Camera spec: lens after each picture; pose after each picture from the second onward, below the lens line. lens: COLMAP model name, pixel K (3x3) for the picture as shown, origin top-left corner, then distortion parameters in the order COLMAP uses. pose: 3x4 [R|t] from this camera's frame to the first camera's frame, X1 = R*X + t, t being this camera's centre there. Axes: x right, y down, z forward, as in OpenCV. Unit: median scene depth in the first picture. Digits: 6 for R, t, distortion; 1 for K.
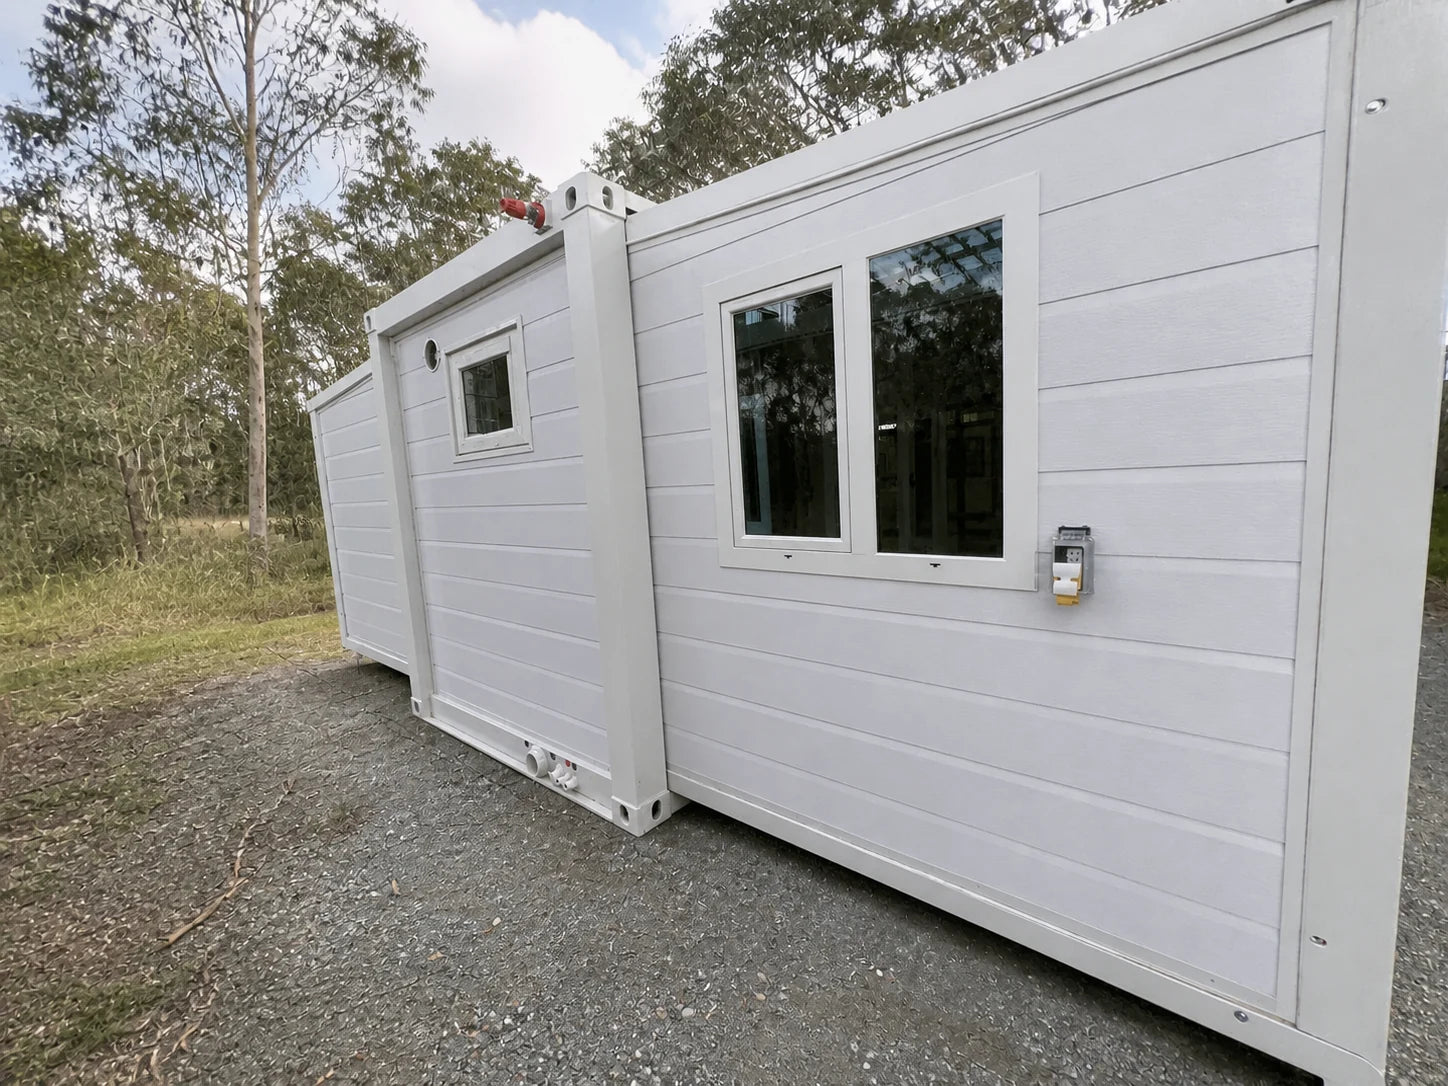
lens RADIAL K [[596.2, 0, 724.0], [0, 596.2, 543.0], [0, 0, 1]] dist [-0.003885, -0.000183]
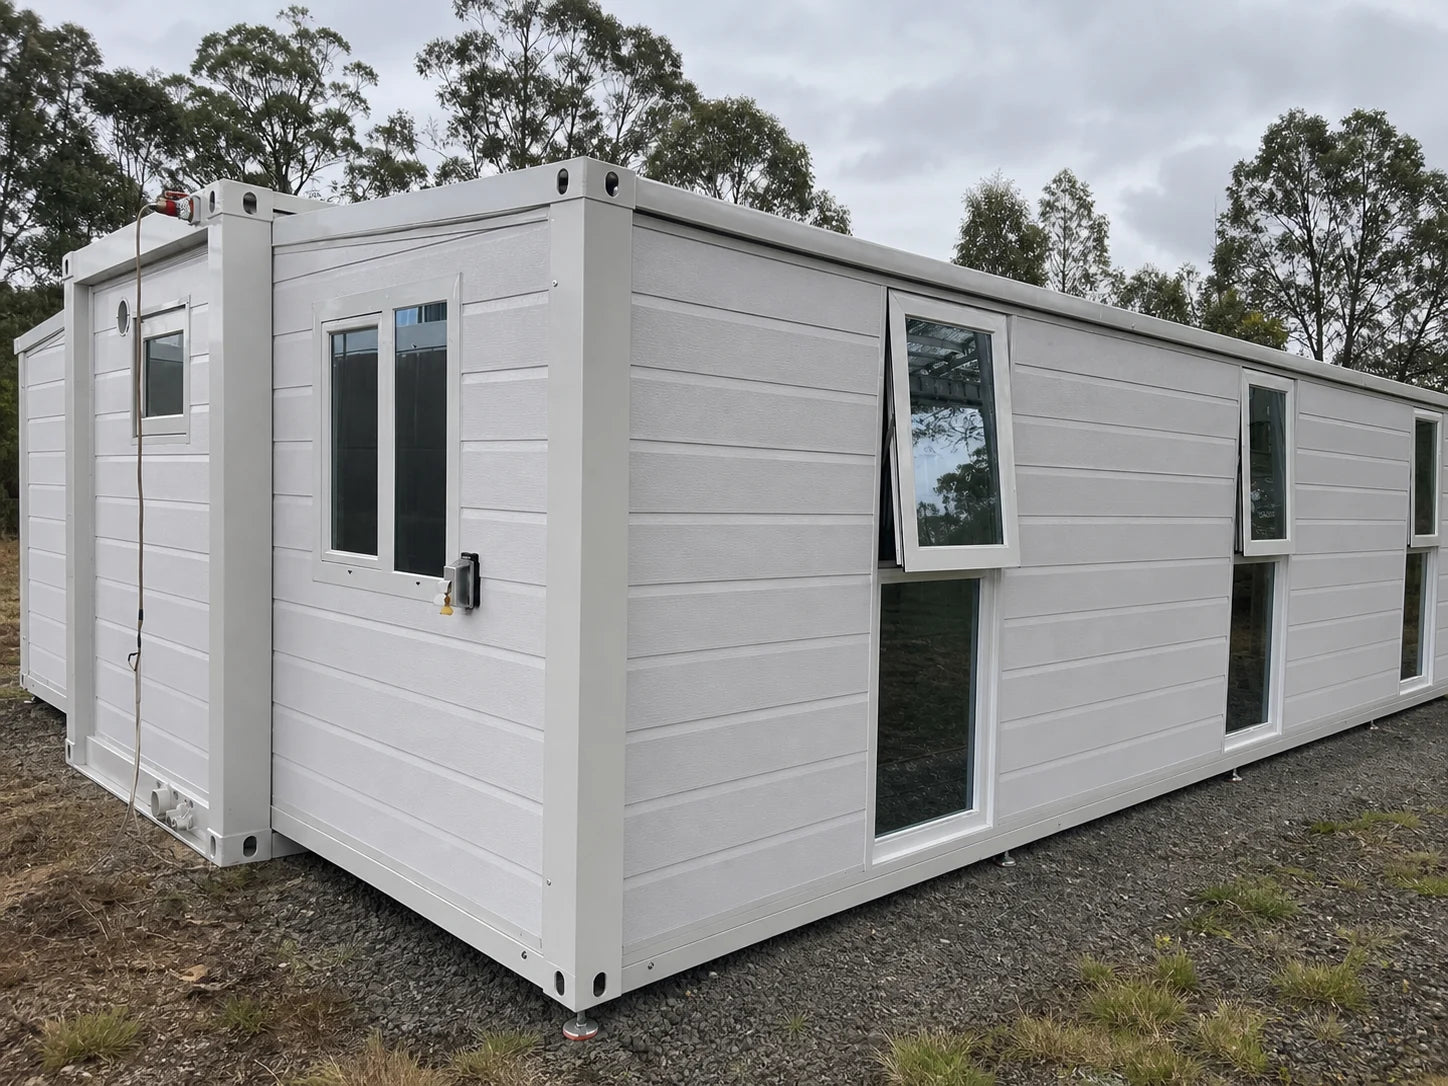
lens RADIAL K [[1118.6, 0, 724.0], [0, 1118.6, 543.0], [0, 0, 1]] dist [0.011215, 0.006670]
pose [[0.992710, 0.090221, -0.079915, 0.654665], [-0.095167, 0.993627, -0.060405, 0.020884], [0.073956, 0.067570, 0.994970, -0.637156]]
